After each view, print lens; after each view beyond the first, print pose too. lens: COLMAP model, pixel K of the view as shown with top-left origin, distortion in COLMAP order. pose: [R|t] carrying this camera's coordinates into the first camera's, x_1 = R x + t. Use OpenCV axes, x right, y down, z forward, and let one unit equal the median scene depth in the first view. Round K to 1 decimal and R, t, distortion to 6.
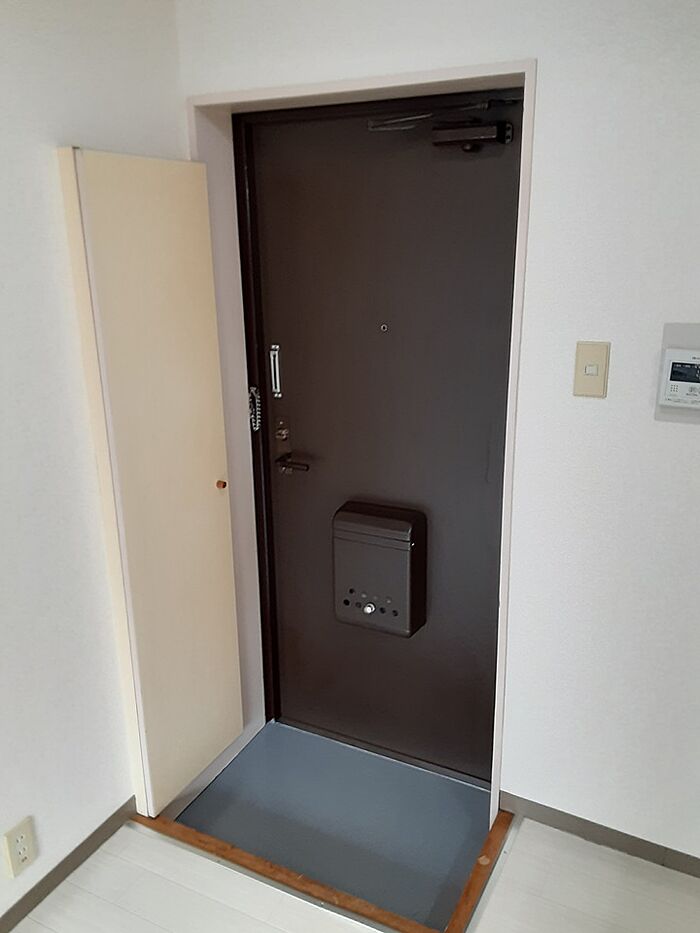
lens RADIAL K [[739.4, 0, 345.4], [0, 739.4, 463.4], [0, 0, 1]] dist [0.110443, -0.148759]
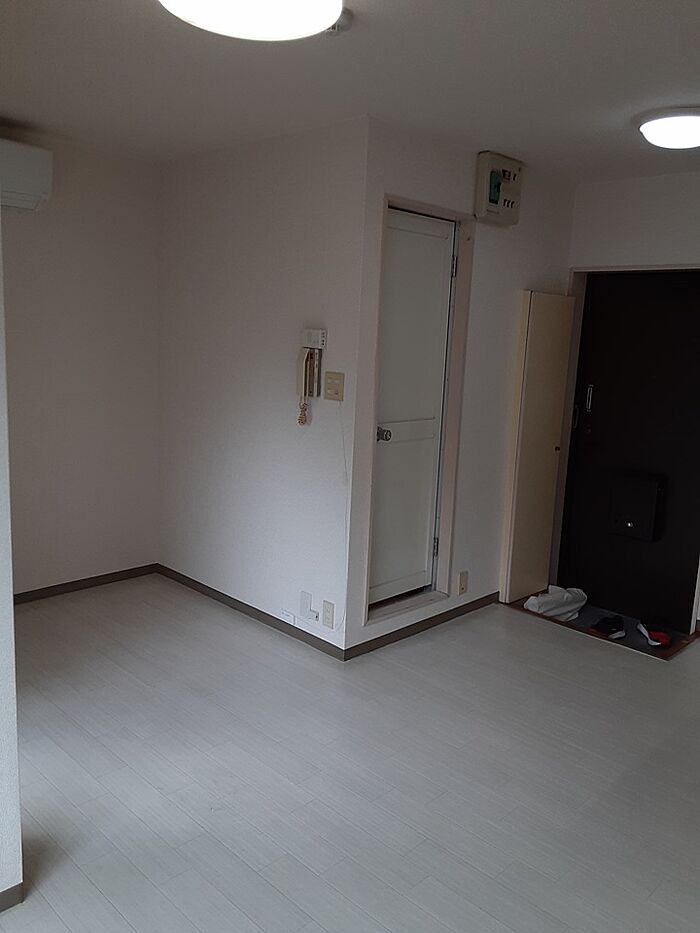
lens RADIAL K [[739.4, 0, 345.4], [0, 739.4, 463.4], [0, 0, 1]] dist [0.110443, -0.148759]
pose [[0.951434, 0.106726, -0.288761, -0.126227], [-0.143979, 0.983341, -0.110952, 0.371847], [0.272109, 0.147139, 0.950950, -1.058154]]
